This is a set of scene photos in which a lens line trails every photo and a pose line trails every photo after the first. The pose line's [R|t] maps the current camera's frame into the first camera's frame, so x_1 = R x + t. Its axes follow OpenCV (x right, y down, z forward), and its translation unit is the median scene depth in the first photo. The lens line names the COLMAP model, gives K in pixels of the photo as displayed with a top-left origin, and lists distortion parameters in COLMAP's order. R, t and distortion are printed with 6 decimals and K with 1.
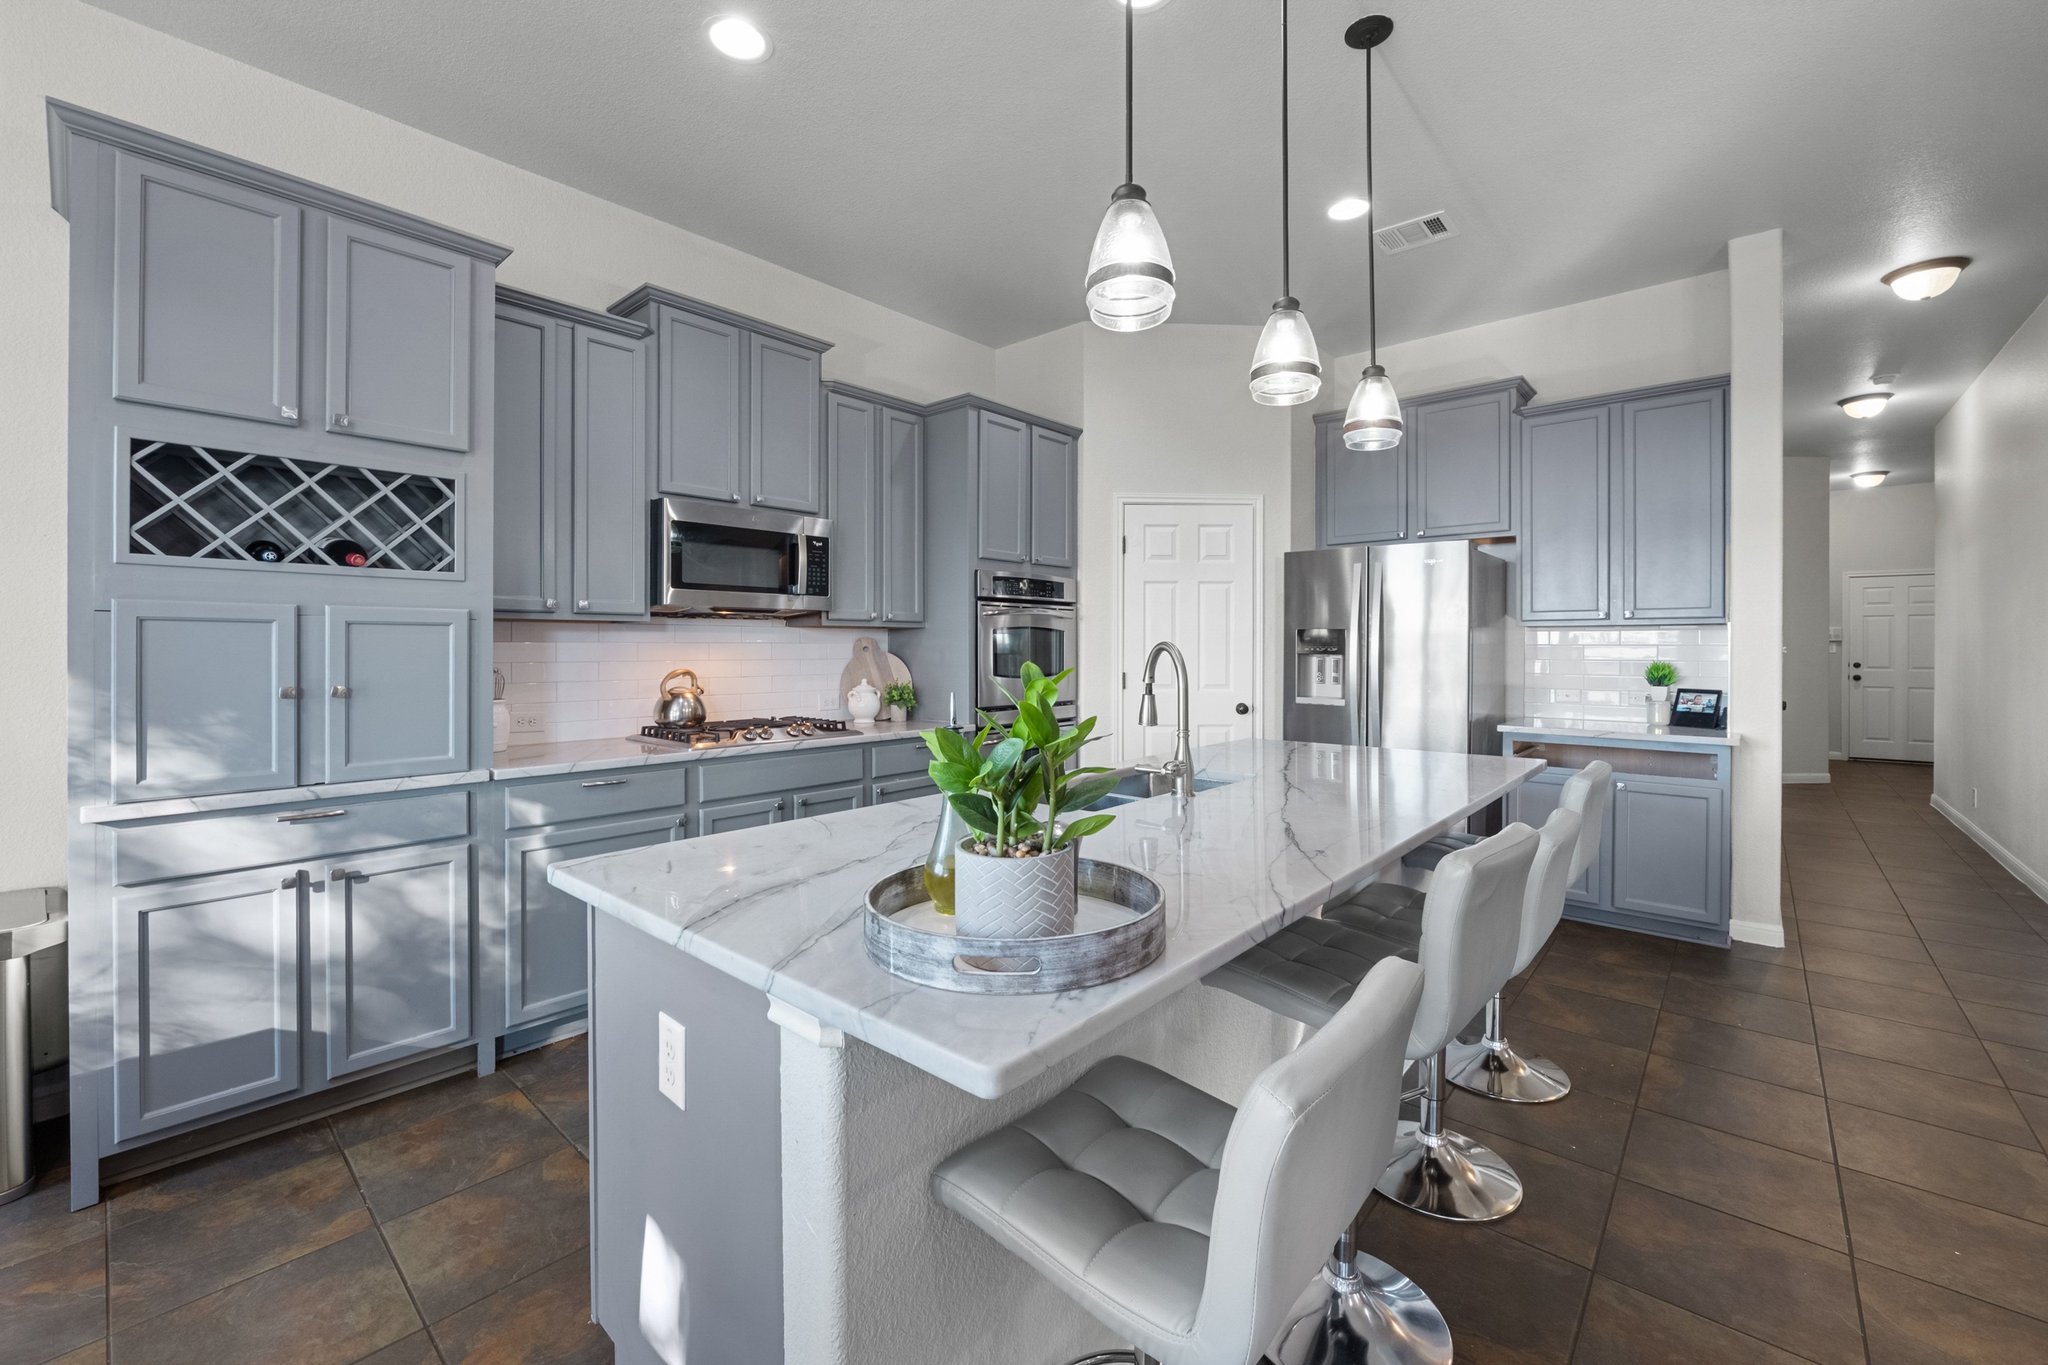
lens RADIAL K [[832.1, 0, 1011.7], [0, 832.1, 654.9], [0, 0, 1]] dist [-0.006961, 0.000643]
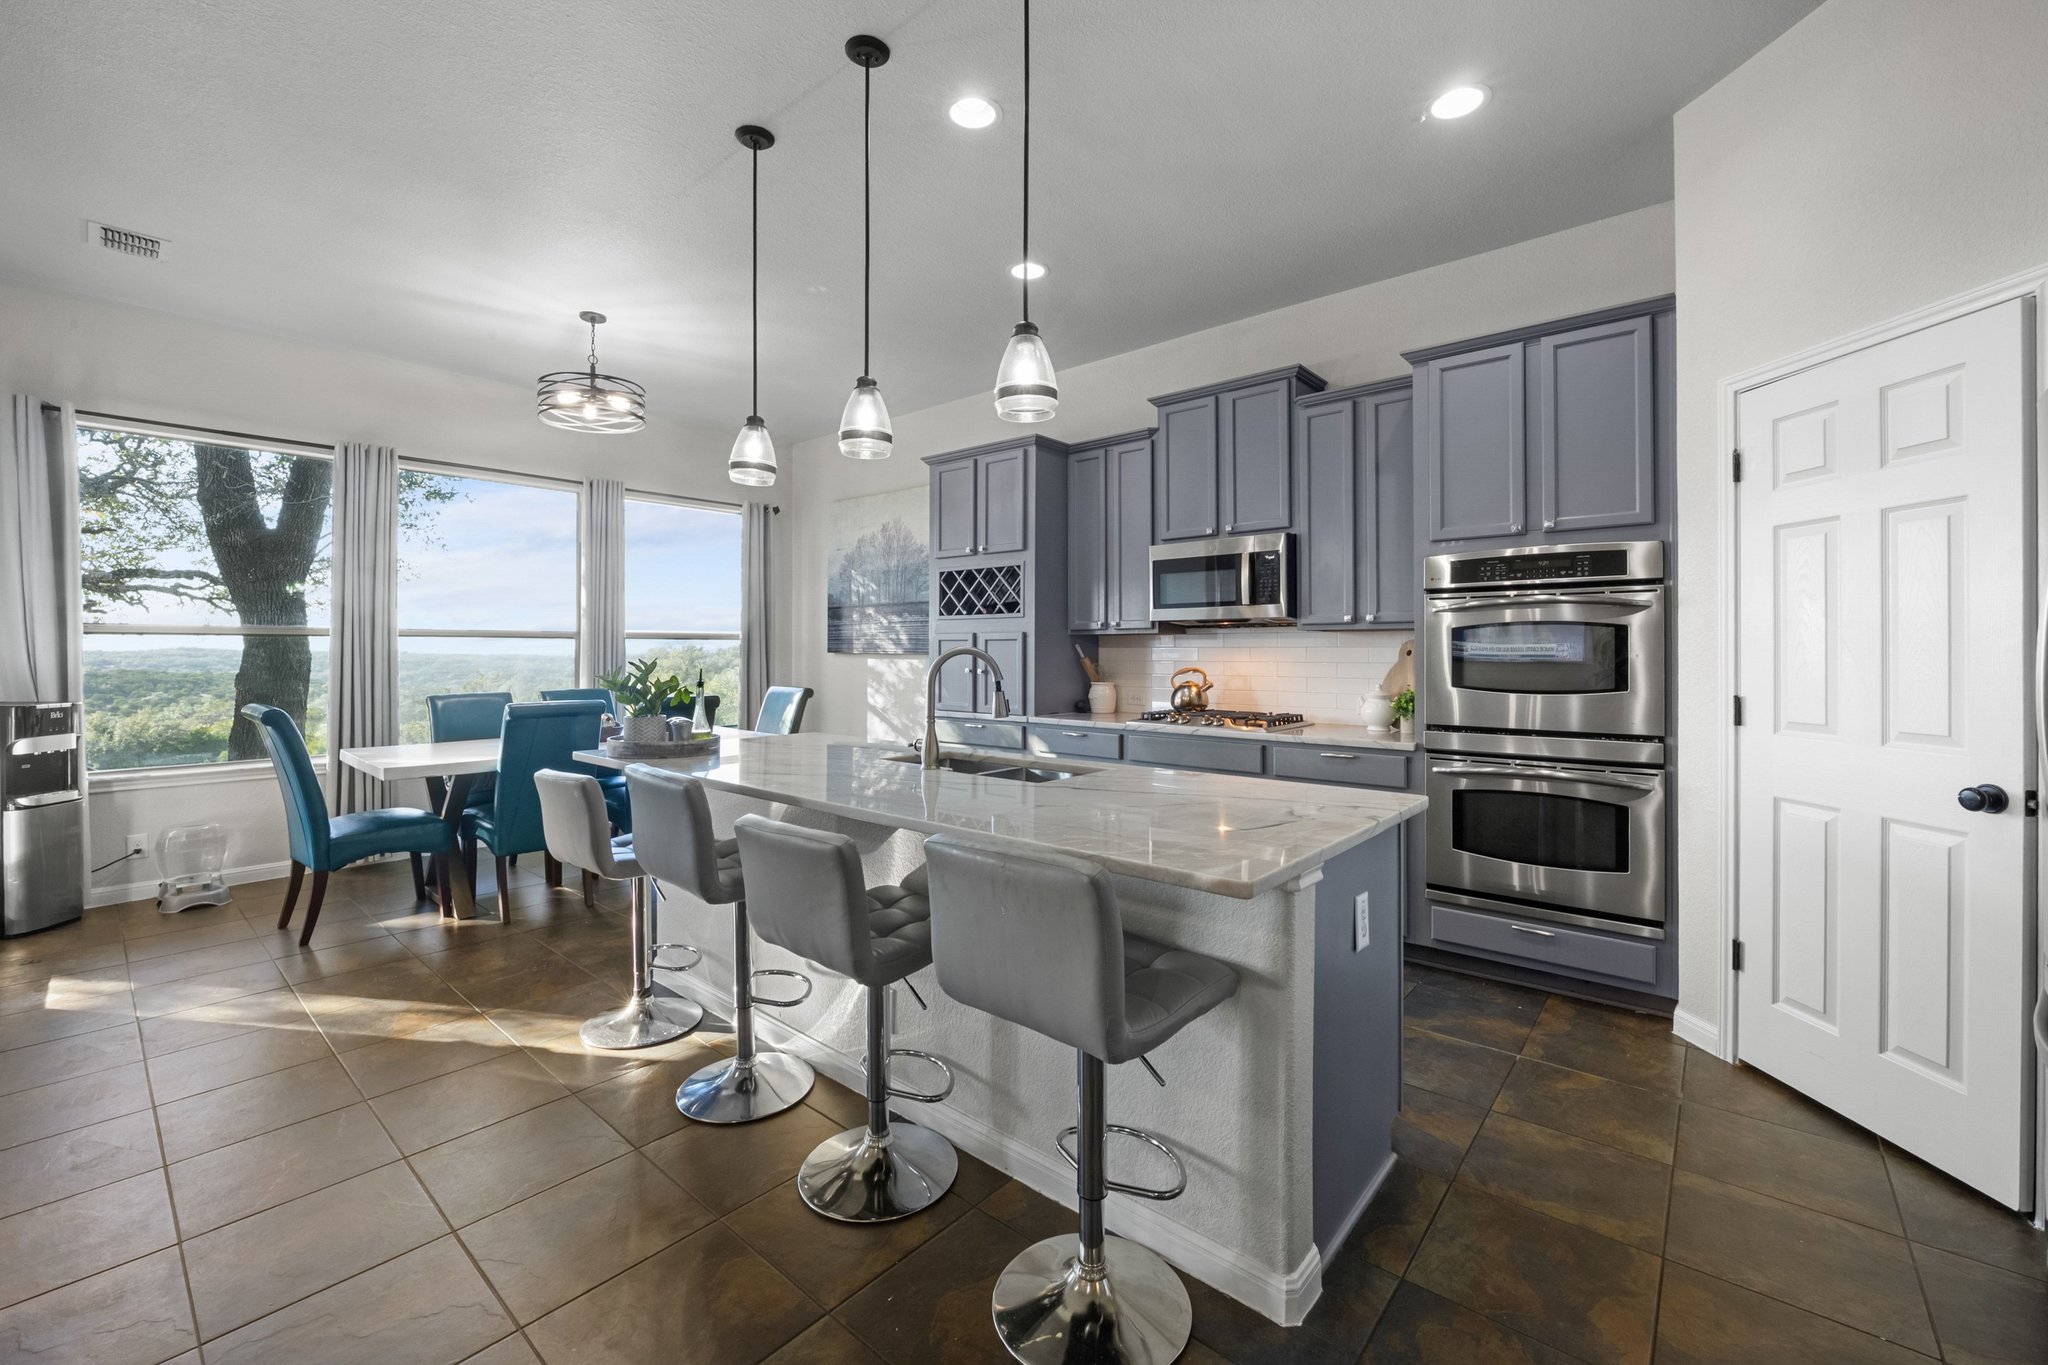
lens RADIAL K [[832.1, 0, 1036.9], [0, 832.1, 645.6], [0, 0, 1]] dist [-0.006961, 0.000643]
pose [[0.030833, -0.005550, -0.999509, 1.129389], [-0.006755, 0.999961, -0.005761, -0.010048], [0.999502, 0.006930, 0.030795, 0.862173]]
